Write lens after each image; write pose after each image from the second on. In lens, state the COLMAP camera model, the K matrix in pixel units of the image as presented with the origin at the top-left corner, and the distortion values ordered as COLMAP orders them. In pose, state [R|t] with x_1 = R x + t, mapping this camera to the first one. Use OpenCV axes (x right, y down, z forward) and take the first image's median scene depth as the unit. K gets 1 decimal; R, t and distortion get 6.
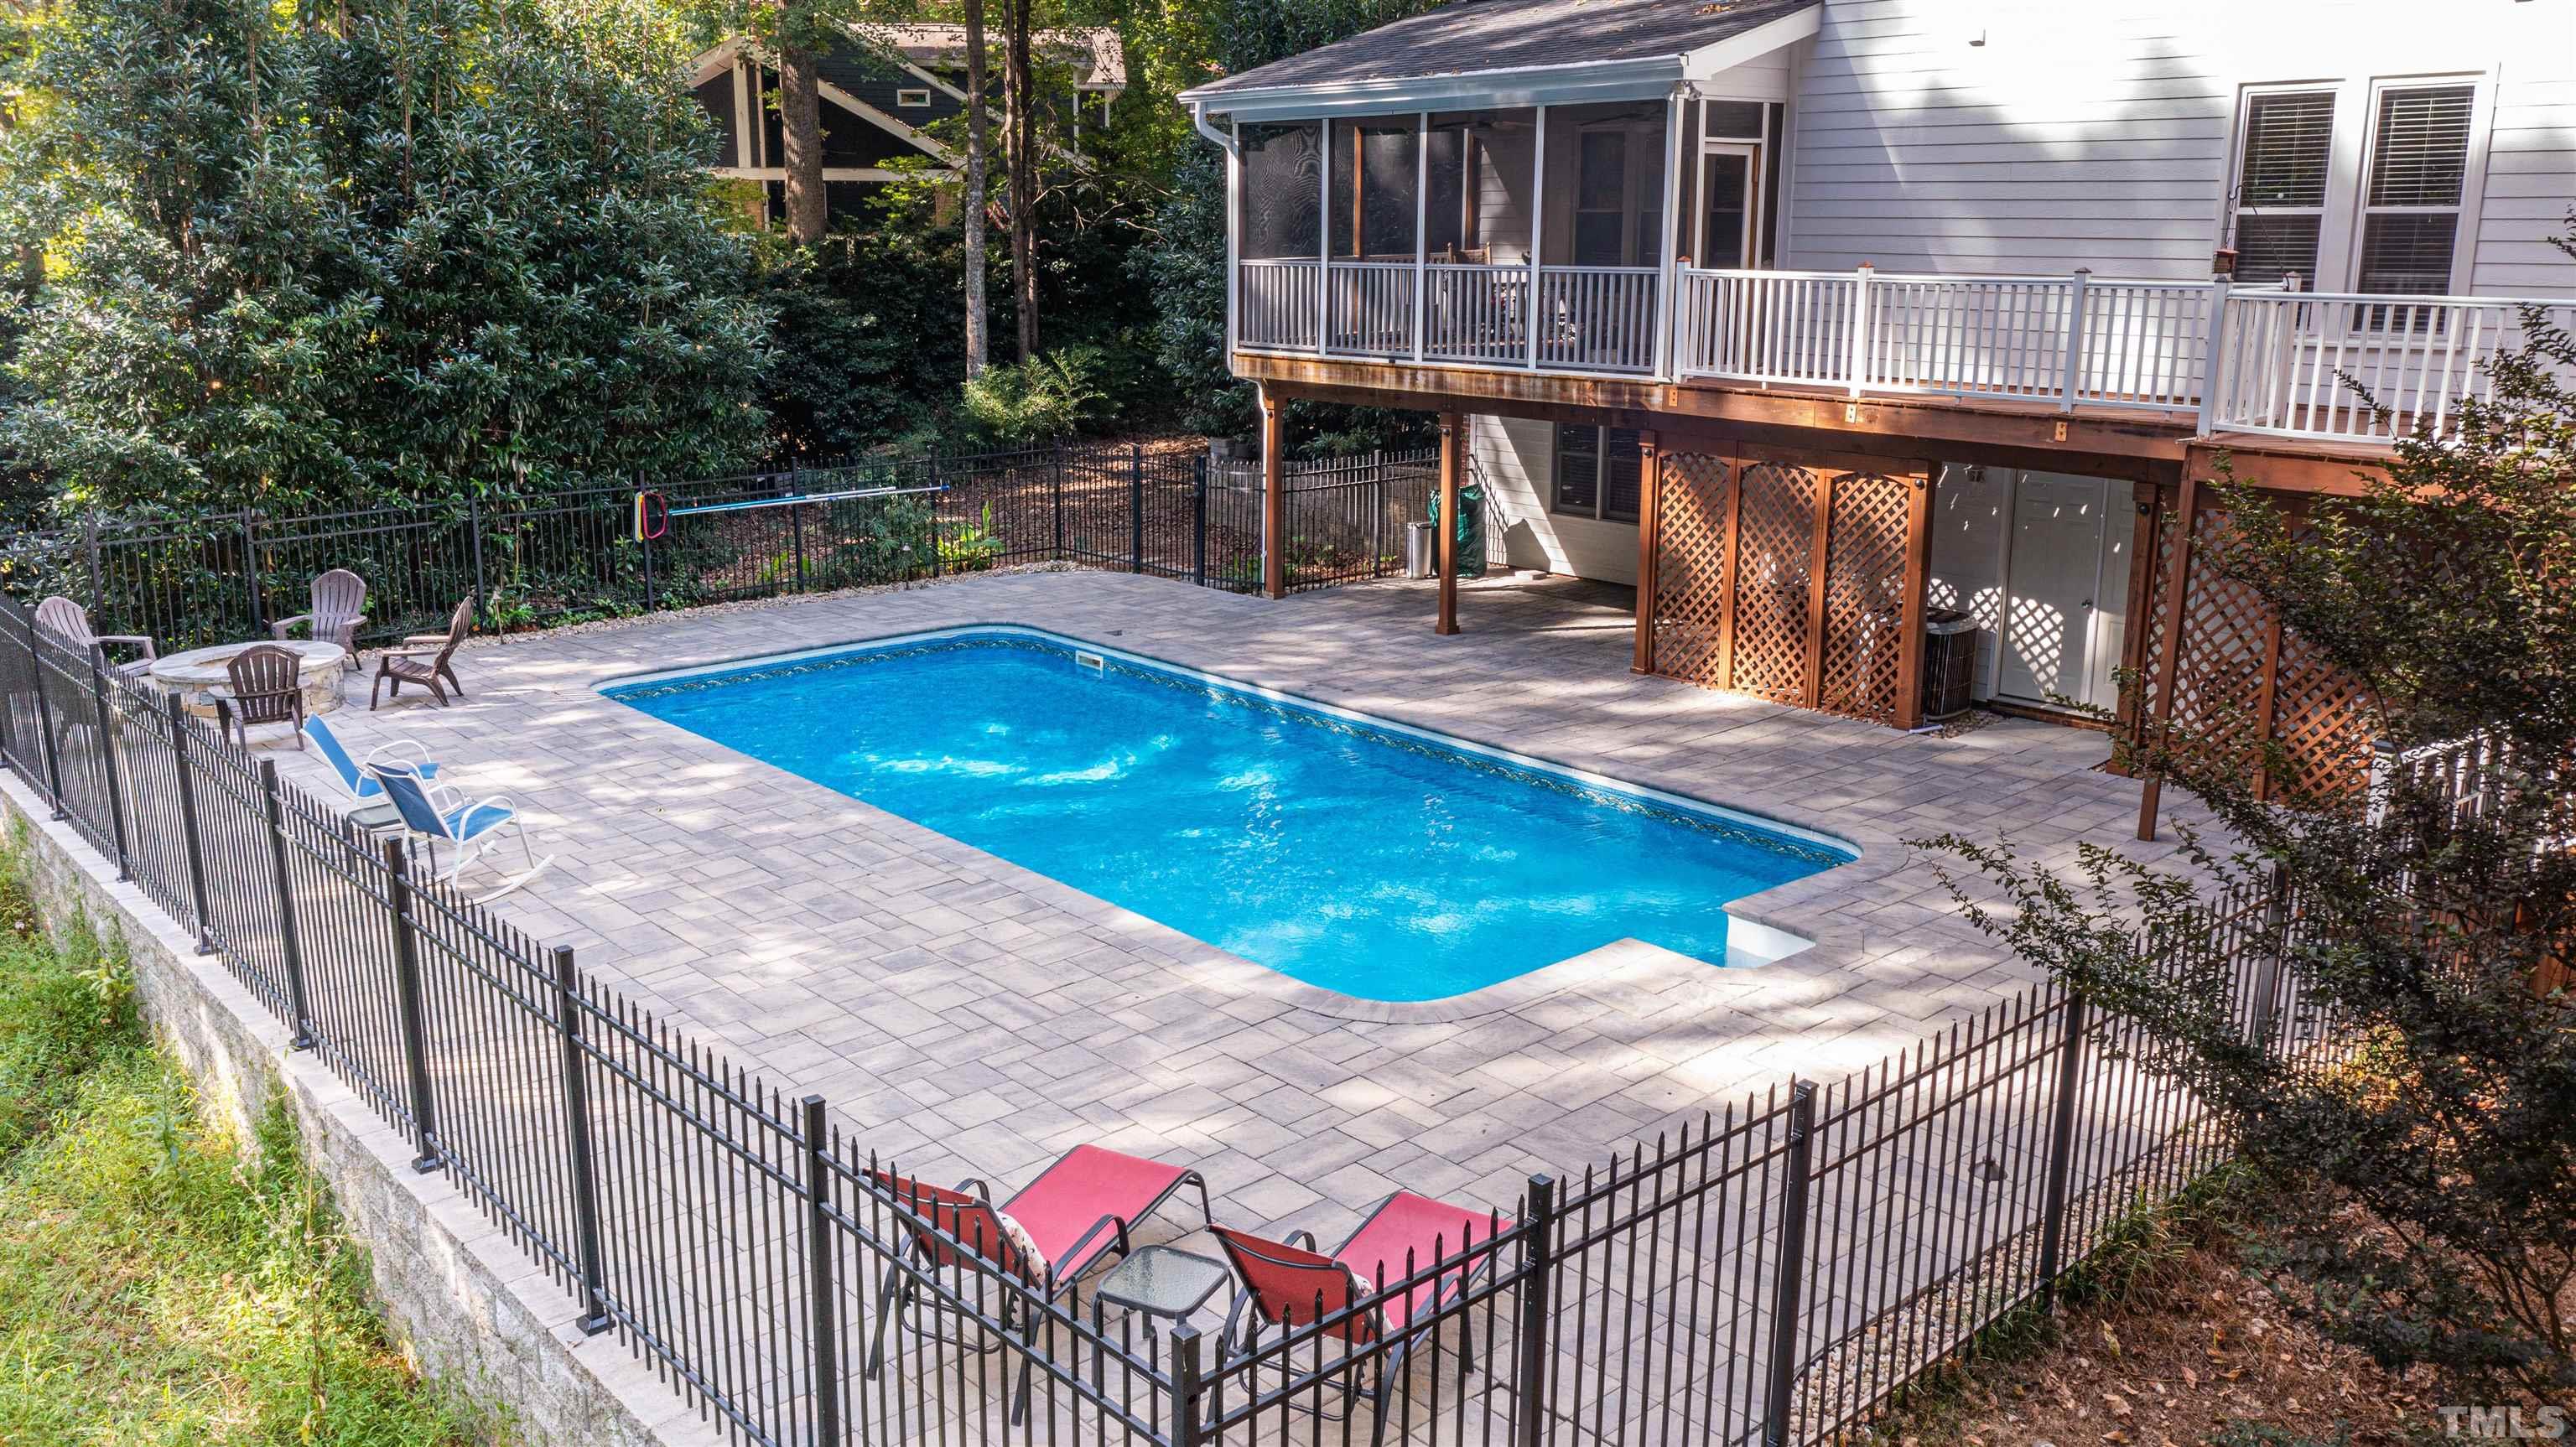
lens RADIAL K [[2047.5, 0, 1288.0], [0, 2047.5, 723.5], [0, 0, 1]] dist [-0.014306, 0.011018]
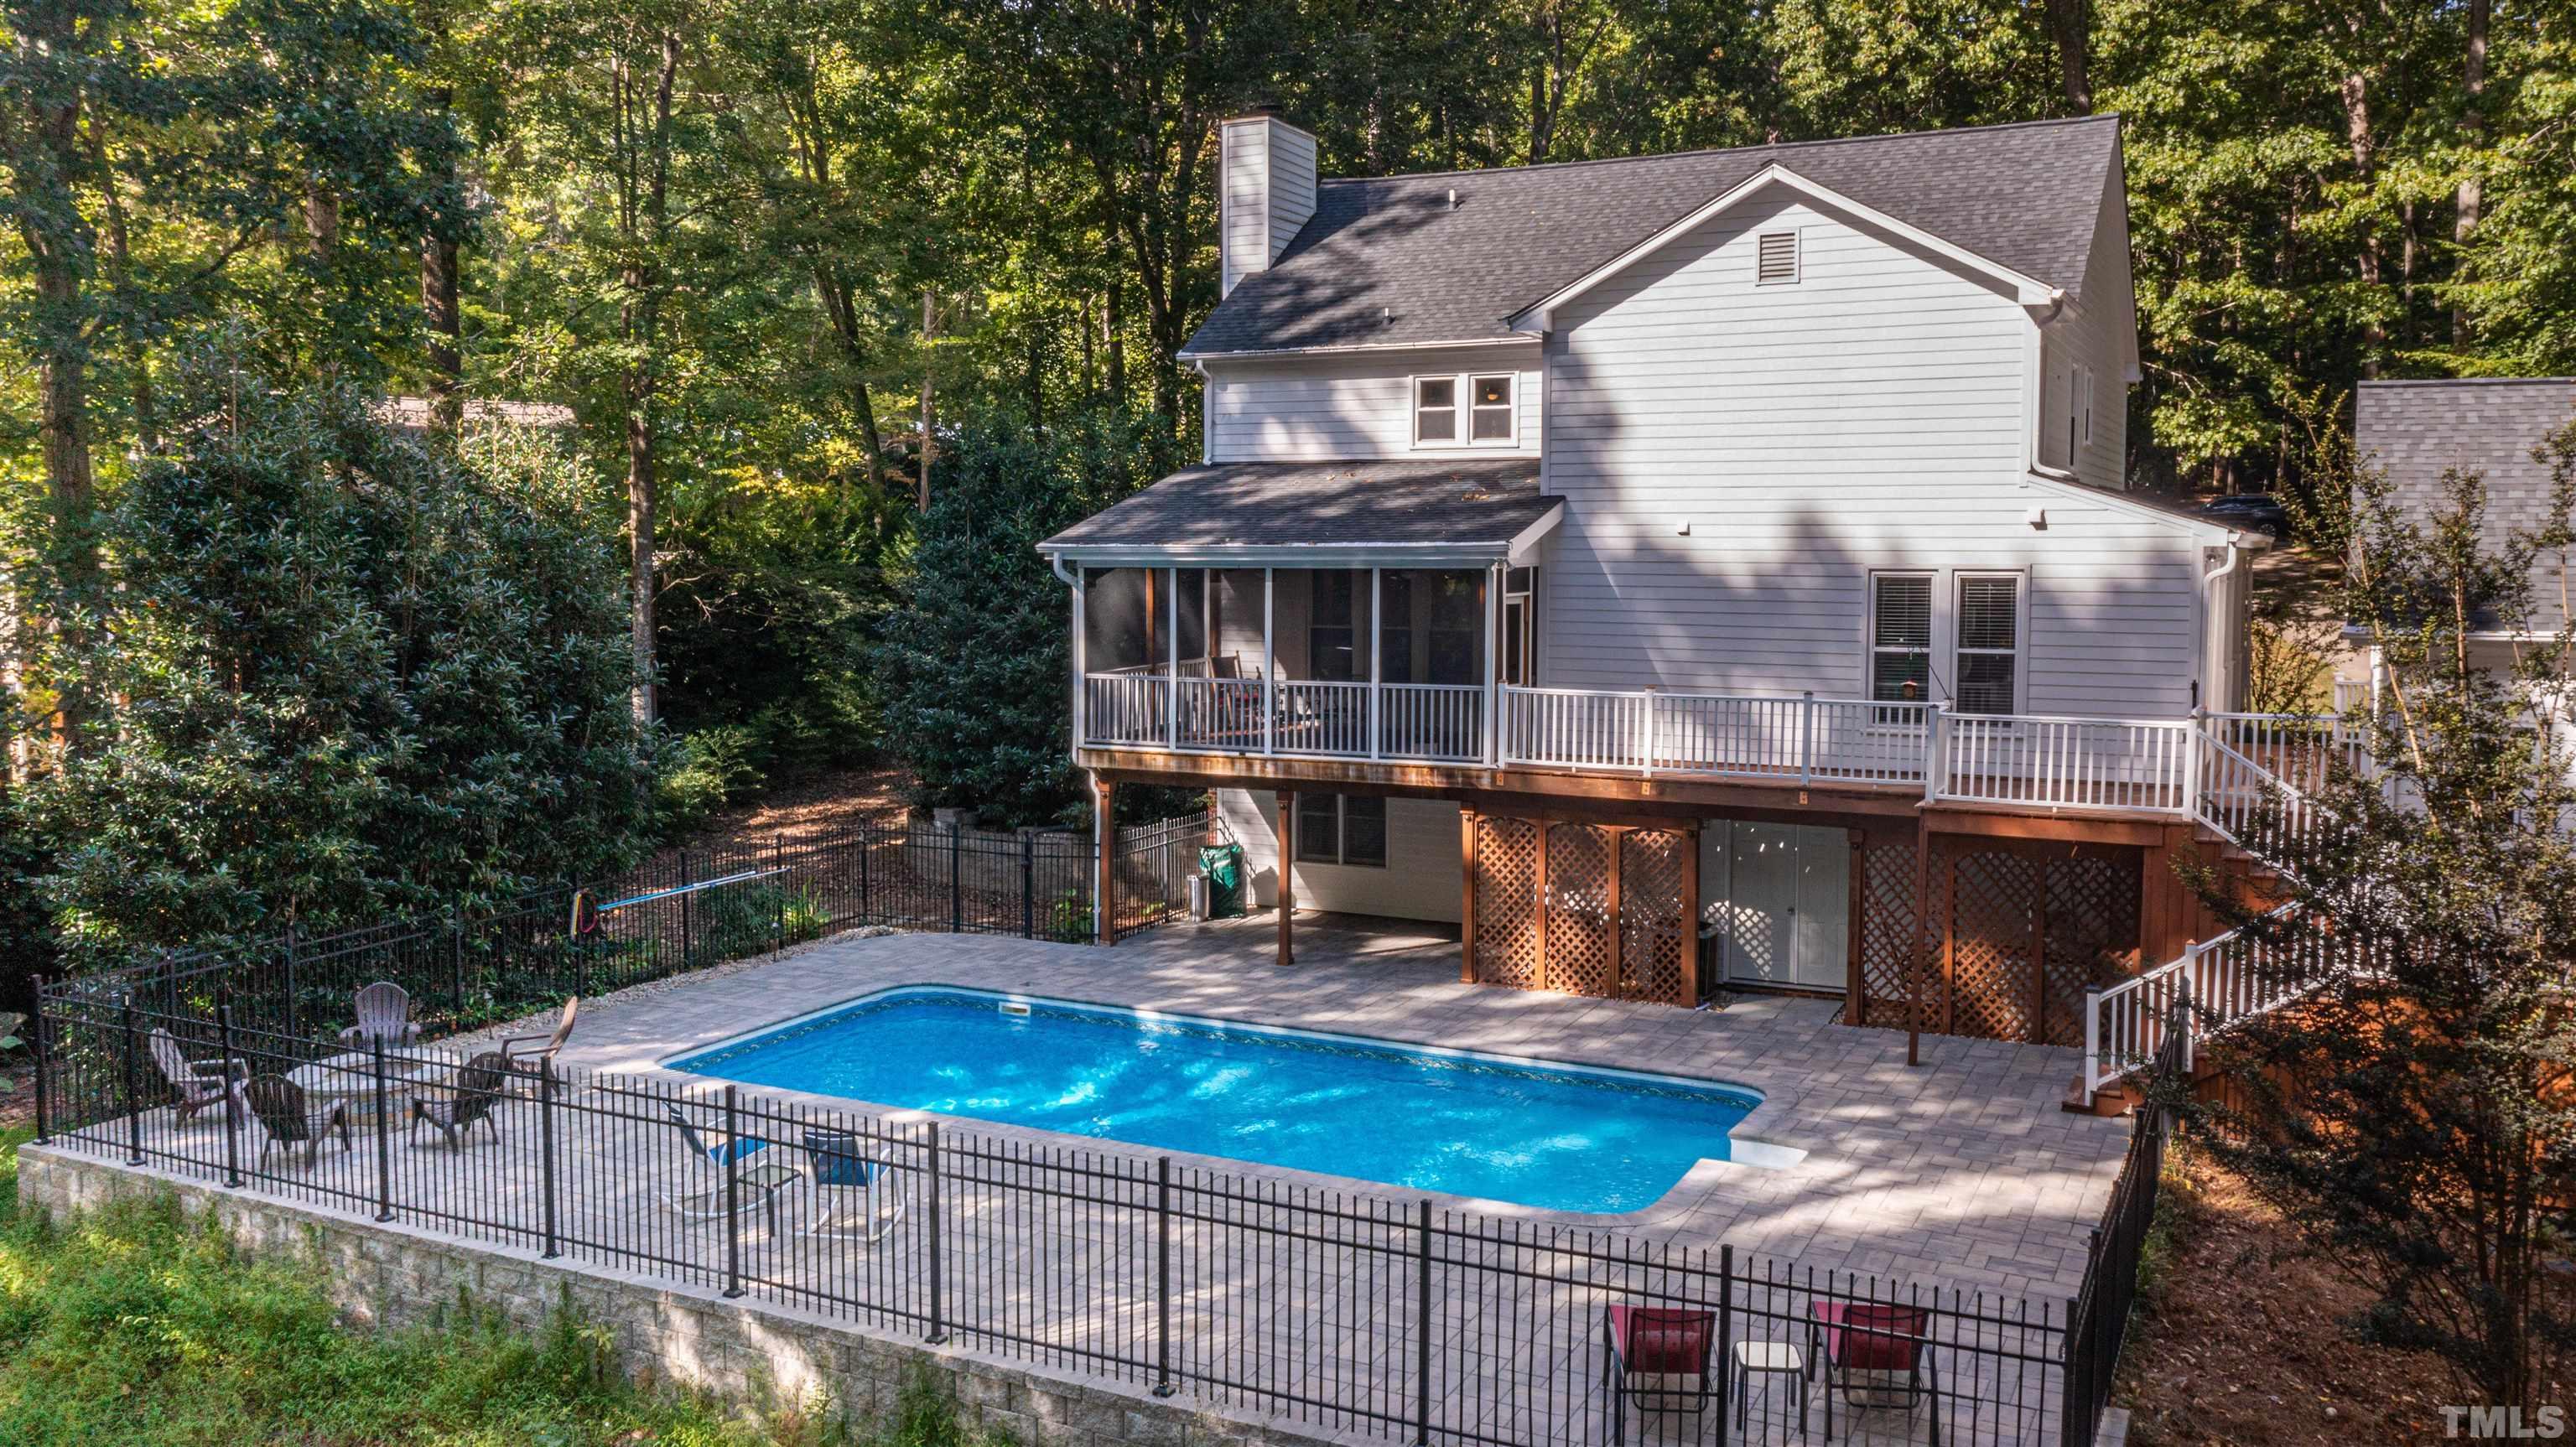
lens RADIAL K [[2052.1, 0, 1288.0], [0, 2052.1, 723.5], [0, 0, 1]] dist [-0.002065, 0.001105]
pose [[0.930116, -0.033581, 0.365727, -0.443187], [0.088273, 0.987061, -0.133864, -0.024109], [-0.356500, 0.156792, 0.921045, -0.222232]]
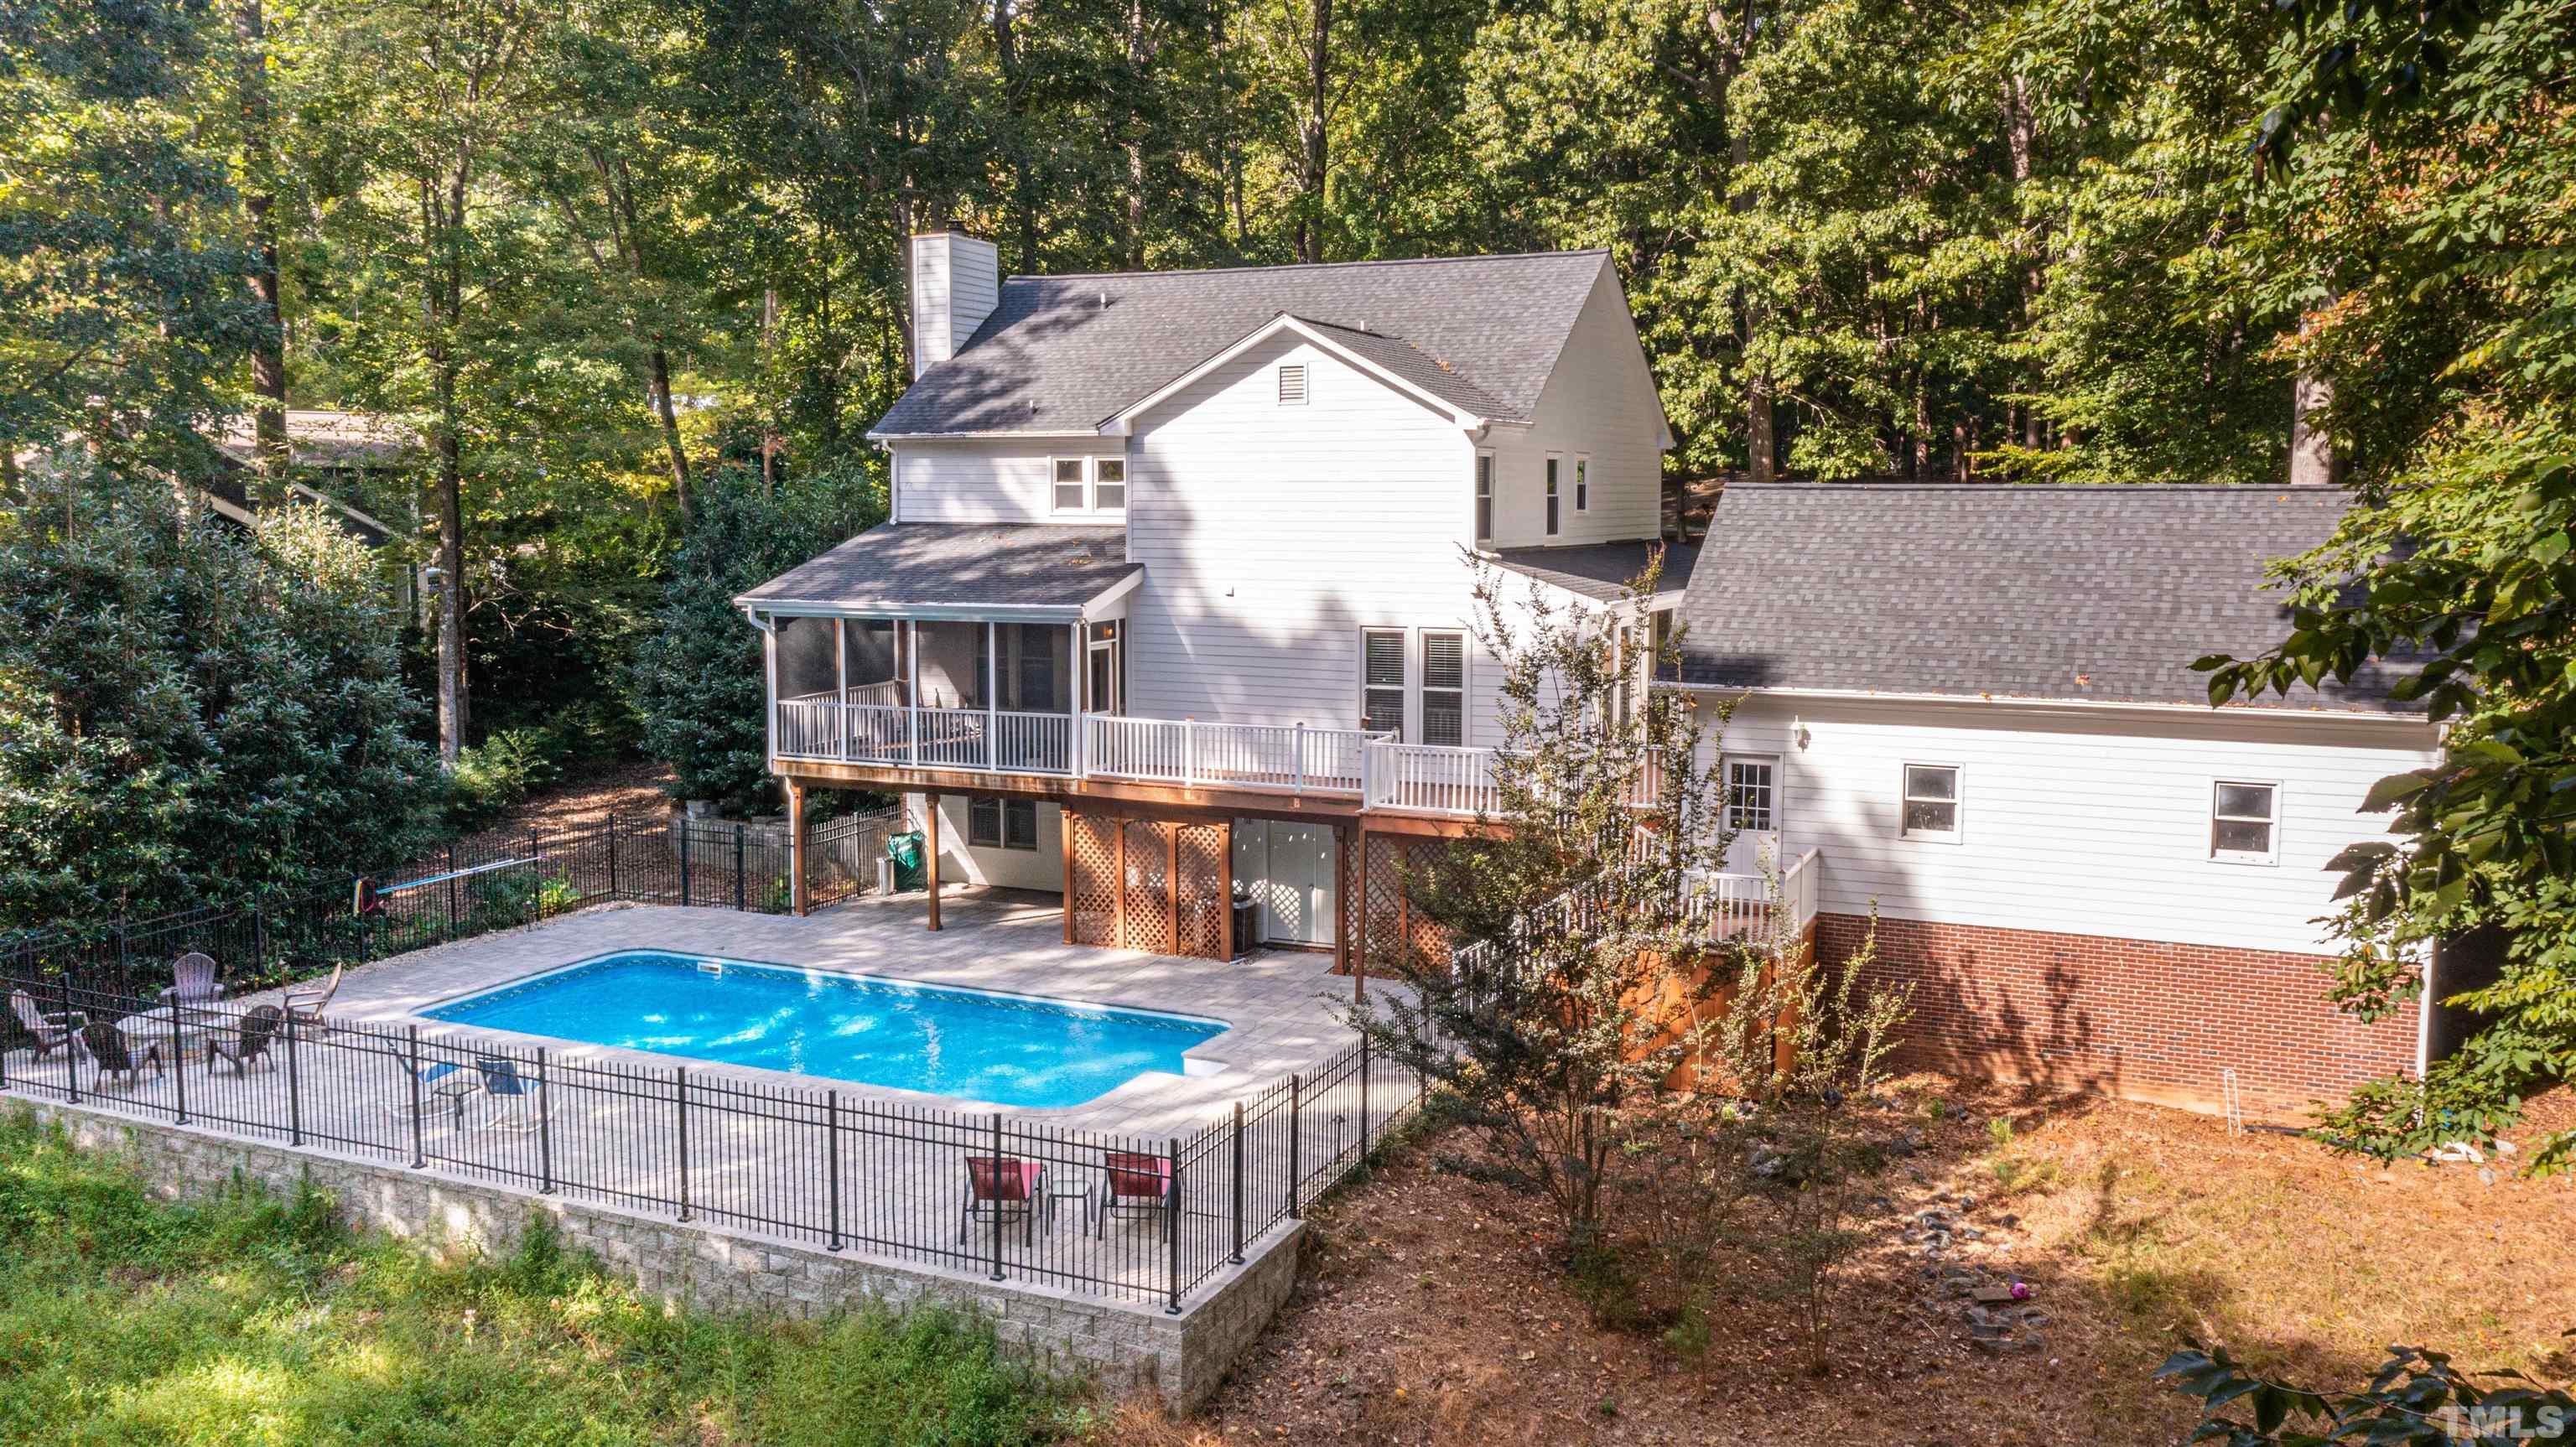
lens RADIAL K [[2061.9, 0, 1288.0], [0, 2061.9, 723.5], [0, 0, 1]] dist [0.002623, 0.000059]
pose [[0.915103, -0.047205, 0.400449, -0.360571], [0.097340, 0.989613, -0.105786, -0.007324], [-0.391296, 0.135784, 0.910192, -0.698747]]
